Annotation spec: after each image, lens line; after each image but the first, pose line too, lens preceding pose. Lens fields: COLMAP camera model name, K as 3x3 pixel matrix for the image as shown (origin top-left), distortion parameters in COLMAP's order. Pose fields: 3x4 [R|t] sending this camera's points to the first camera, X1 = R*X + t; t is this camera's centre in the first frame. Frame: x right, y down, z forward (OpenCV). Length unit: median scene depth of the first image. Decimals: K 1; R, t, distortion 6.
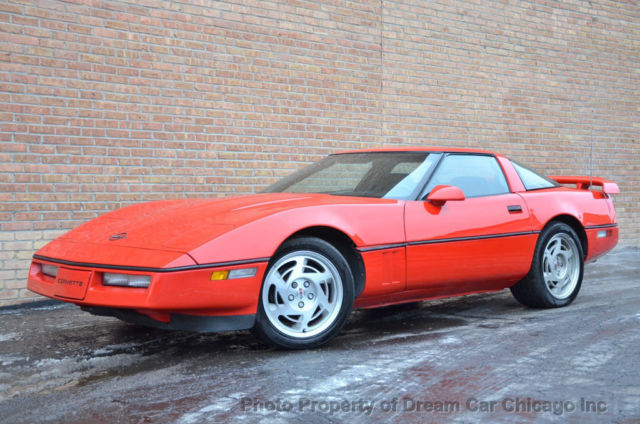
lens RADIAL K [[982.2, 0, 318.5], [0, 982.2, 210.0], [0, 0, 1]] dist [0.334385, 0.000000]
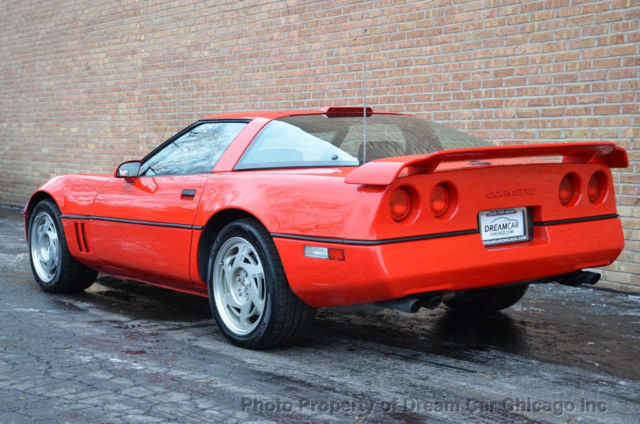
lens RADIAL K [[982.2, 0, 321.0], [0, 982.2, 214.3], [0, 0, 1]] dist [0.334385, 0.000000]
pose [[-0.124254, 0.083163, -0.988759, 0.759069], [-0.015167, 0.996206, 0.085696, -0.042009], [0.992135, 0.025644, -0.122521, 0.976335]]
